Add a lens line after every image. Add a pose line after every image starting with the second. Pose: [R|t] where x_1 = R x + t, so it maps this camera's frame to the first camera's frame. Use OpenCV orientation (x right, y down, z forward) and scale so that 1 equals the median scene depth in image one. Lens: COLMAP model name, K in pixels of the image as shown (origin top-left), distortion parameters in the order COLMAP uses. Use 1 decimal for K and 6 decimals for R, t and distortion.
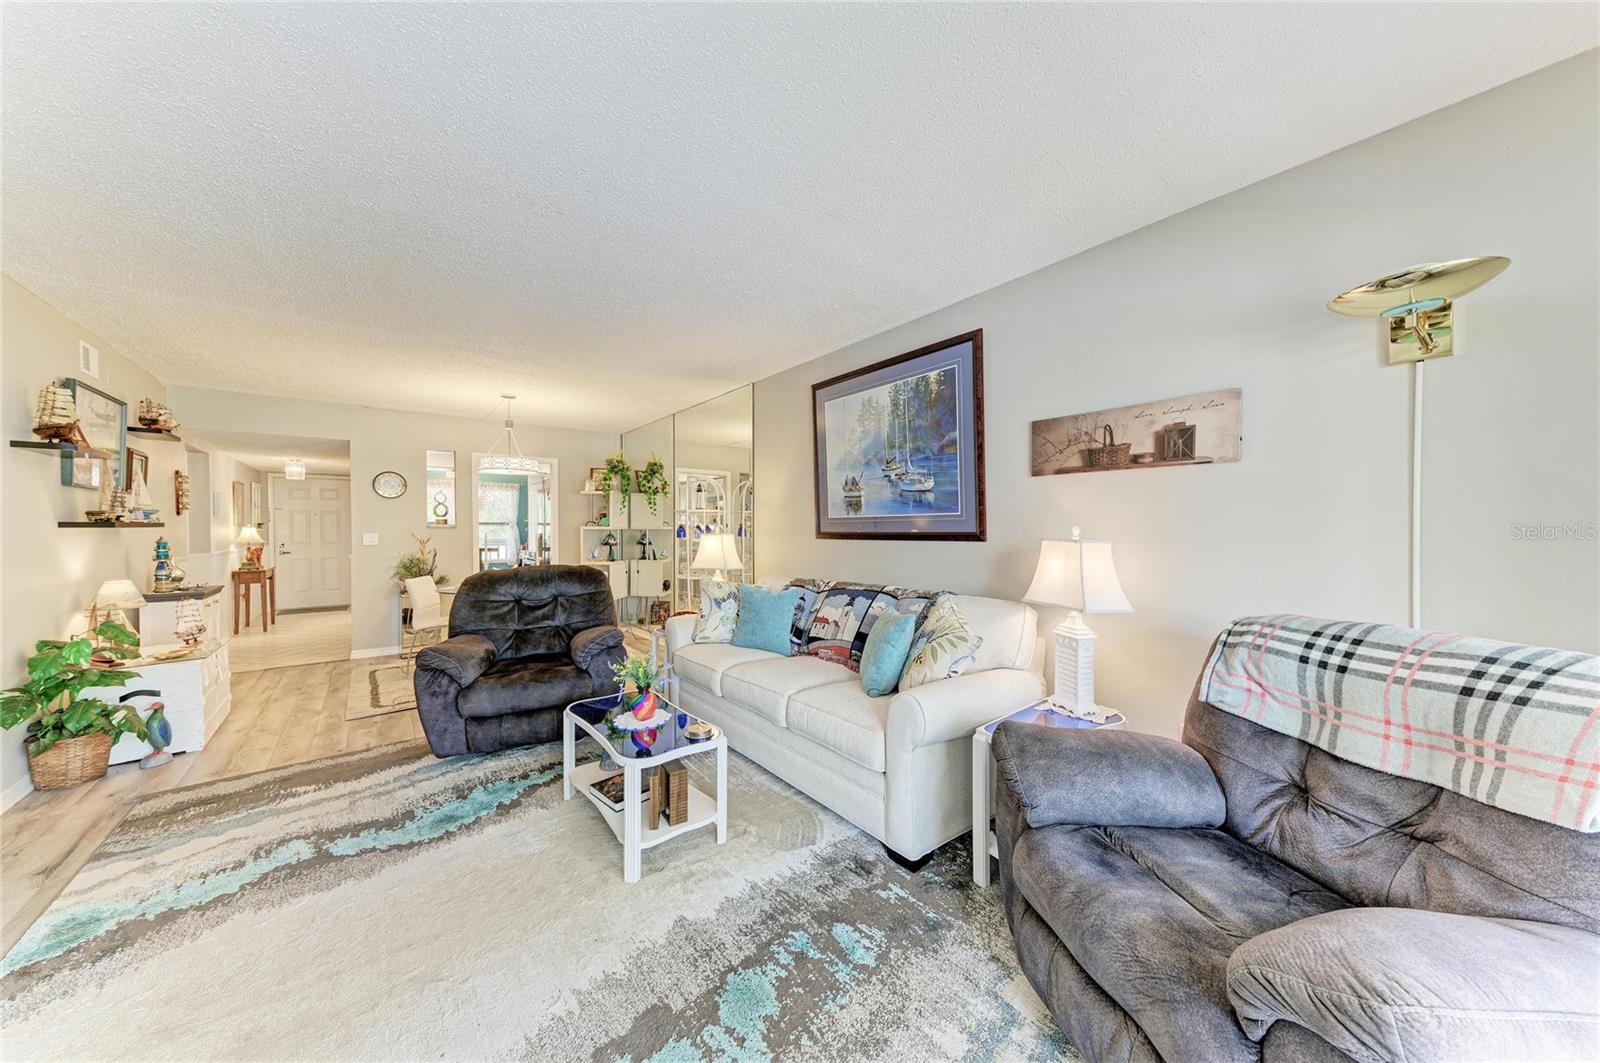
lens RADIAL K [[539.4, 0, 801.4], [0, 539.4, 534.6], [0, 0, 1]] dist [0.021176, -0.004446]
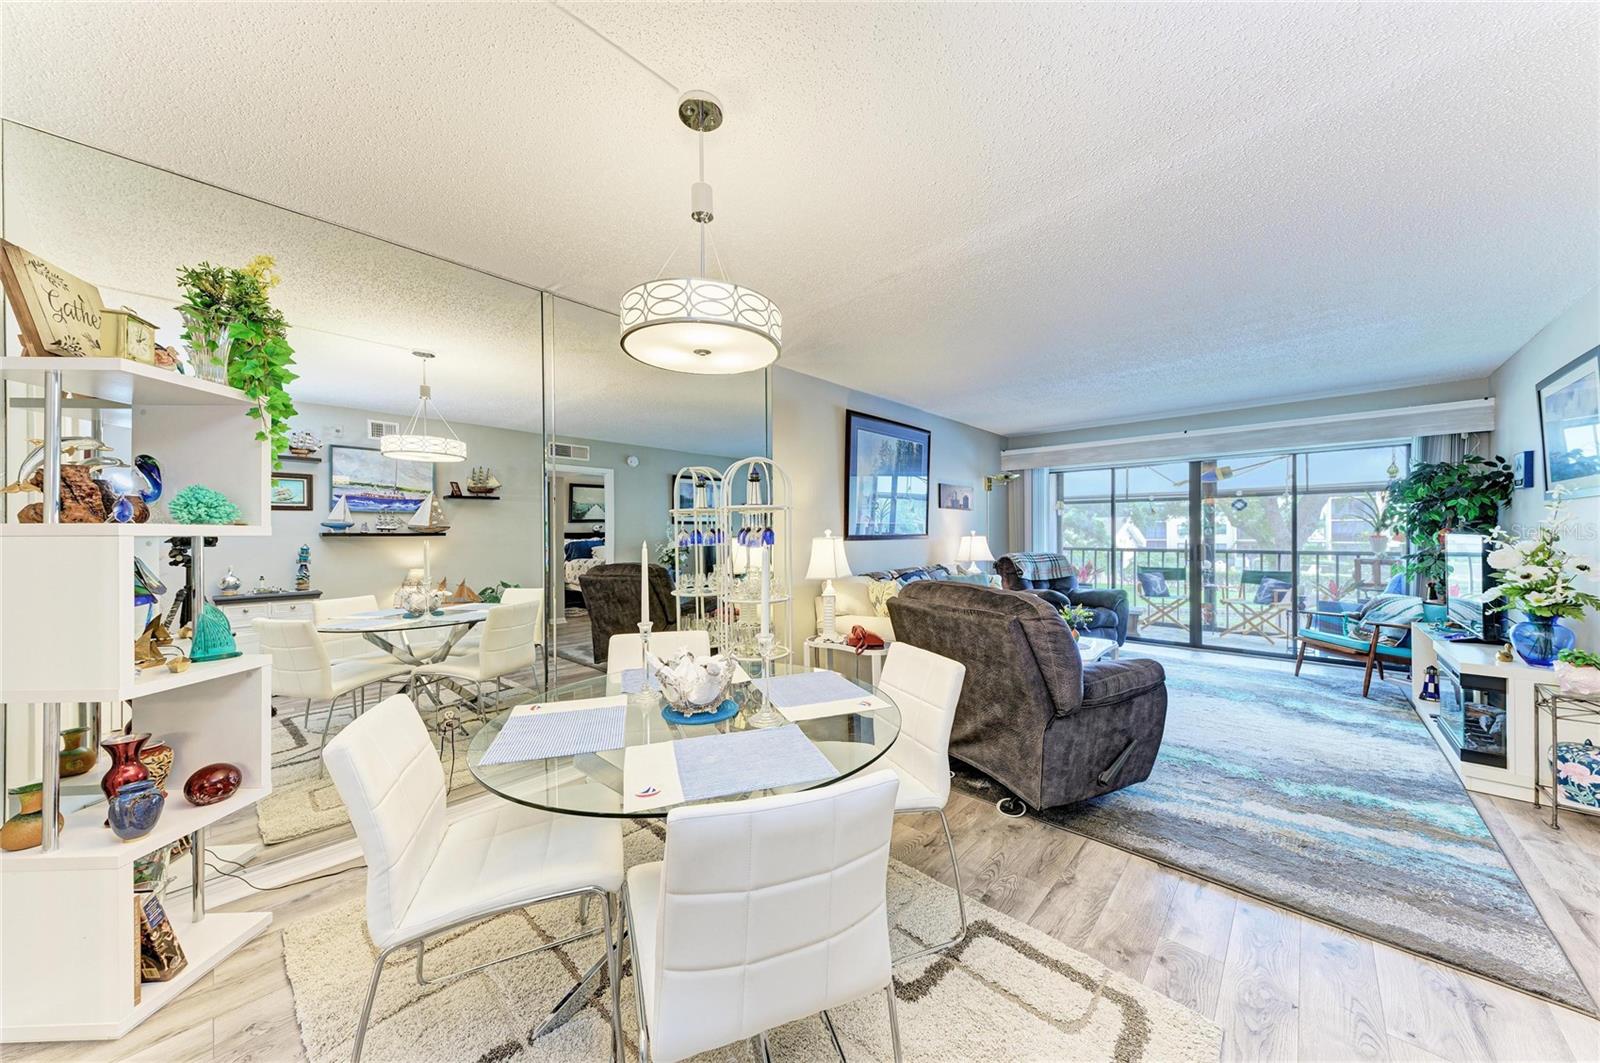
lens RADIAL K [[539.4, 0, 801.4], [0, 539.4, 534.6], [0, 0, 1]] dist [0.021176, -0.004446]
pose [[-0.158739, -0.000198, 0.987321, -1.307638], [0.019519, 0.999804, 0.003339, -0.014361], [-0.987128, 0.019801, -0.158704, 1.509452]]
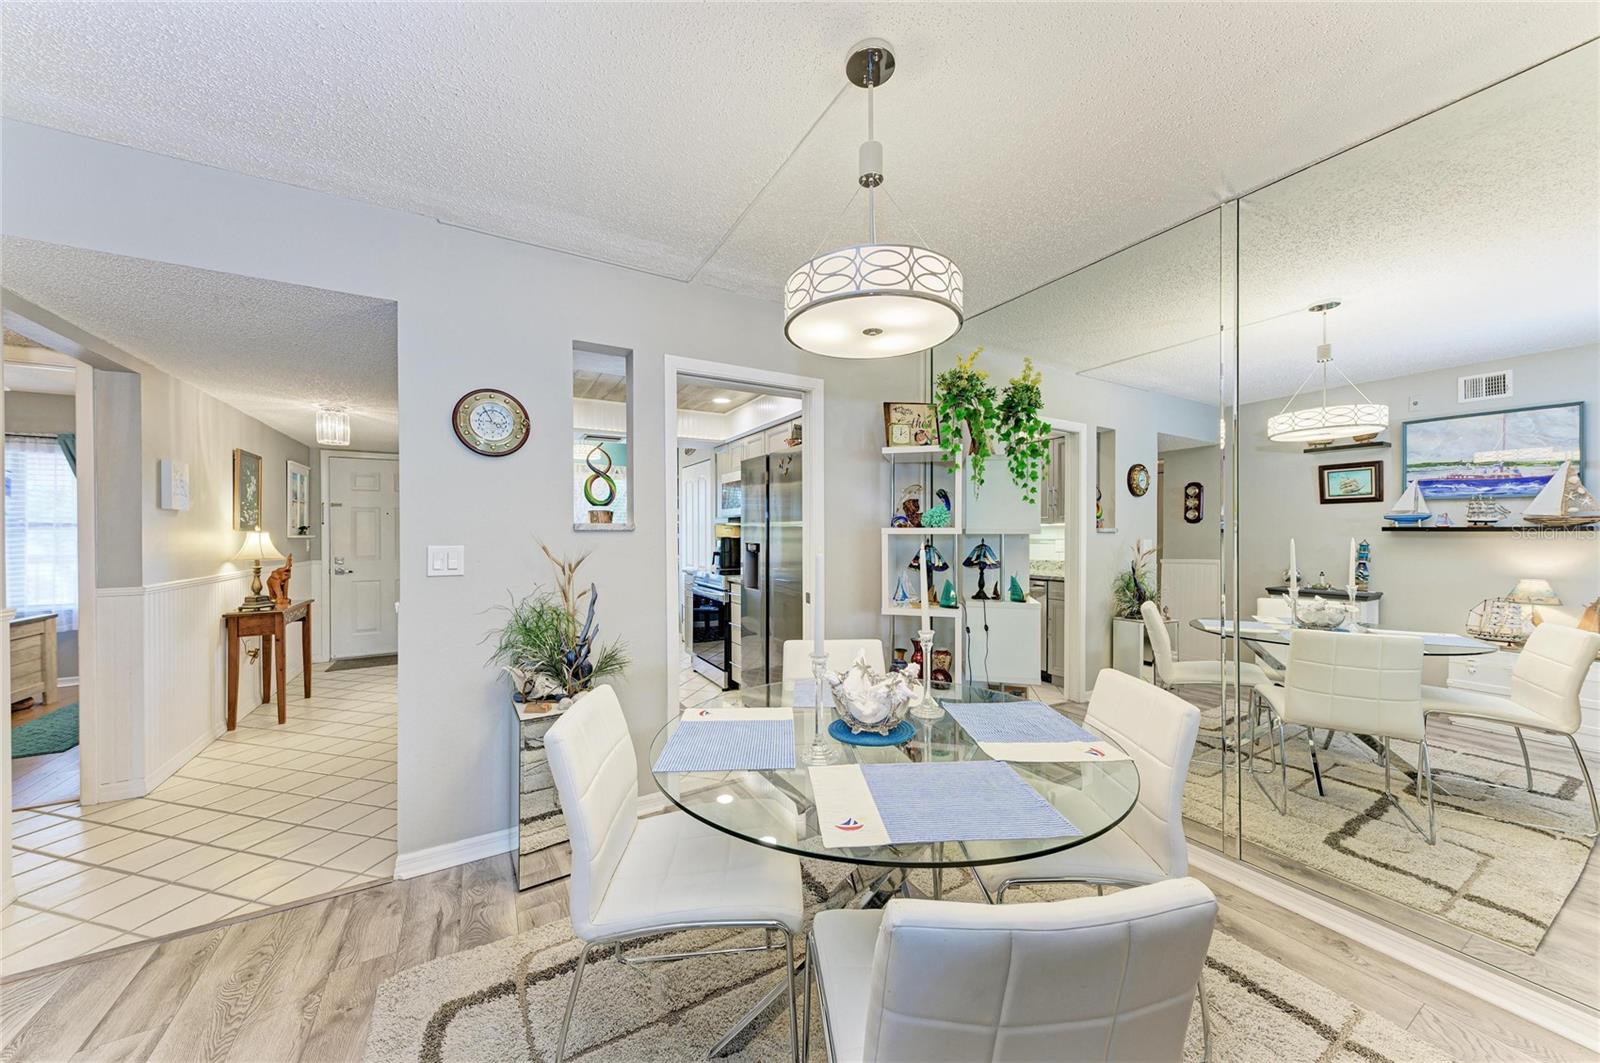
lens RADIAL K [[560.8, 0, 807.1], [0, 560.8, 531.0], [0, 0, 1]] dist [0.009460, 0.000003]
pose [[0.991255, -0.003751, -0.131904, -0.798695], [0.001430, 0.999843, -0.017686, -0.008532], [0.131950, 0.017343, 0.991105, 1.055342]]
